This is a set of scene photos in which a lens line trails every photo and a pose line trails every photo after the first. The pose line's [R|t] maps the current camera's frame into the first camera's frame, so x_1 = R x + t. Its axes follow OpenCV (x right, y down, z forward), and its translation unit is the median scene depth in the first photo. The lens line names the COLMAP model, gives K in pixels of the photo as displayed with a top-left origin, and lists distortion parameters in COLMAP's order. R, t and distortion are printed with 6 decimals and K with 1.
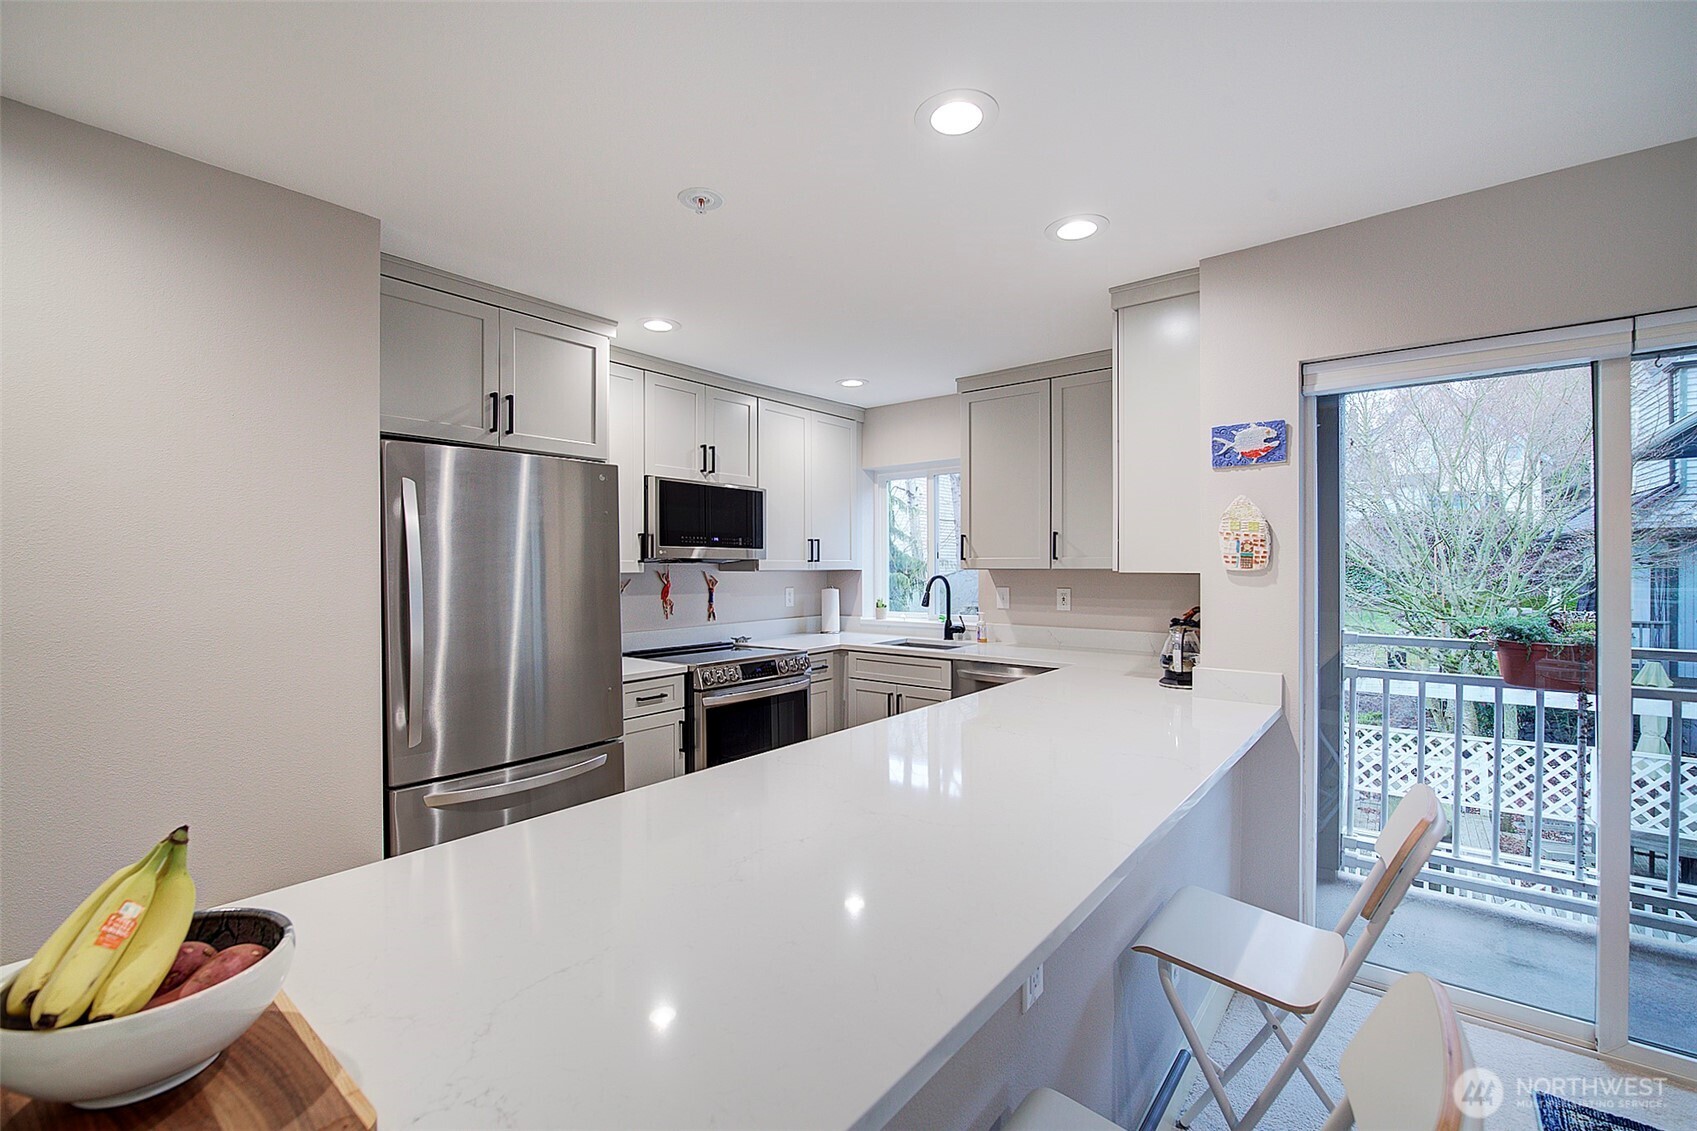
lens RADIAL K [[730.0, 0, 846.5], [0, 730.0, 568.3], [0, 0, 1]] dist [-0.011896, 0.000660]
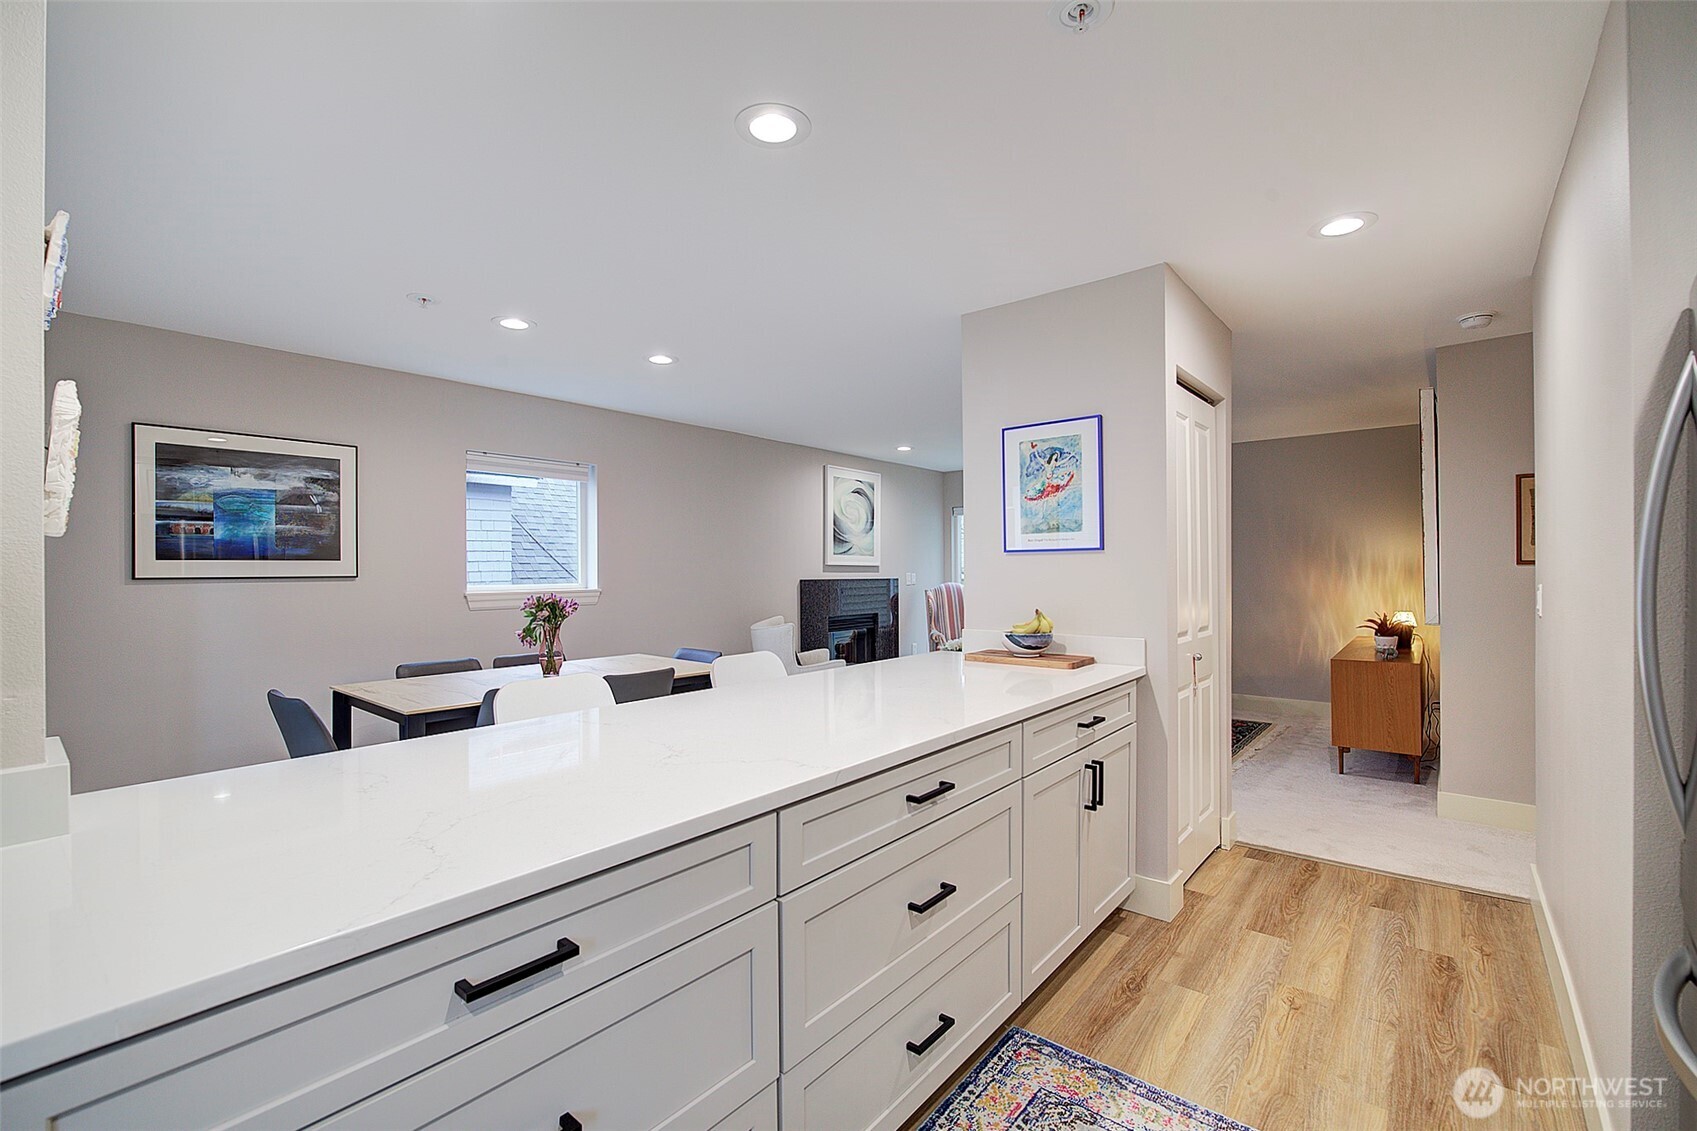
lens RADIAL K [[730.0, 0, 846.5], [0, 730.0, 568.3], [0, 0, 1]] dist [-0.011896, 0.000660]
pose [[-0.999707, 0.011083, 0.021497, 0.010421], [0.011209, 0.999921, 0.005742, 0.015974], [-0.021432, 0.005982, -0.999752, 0.864424]]
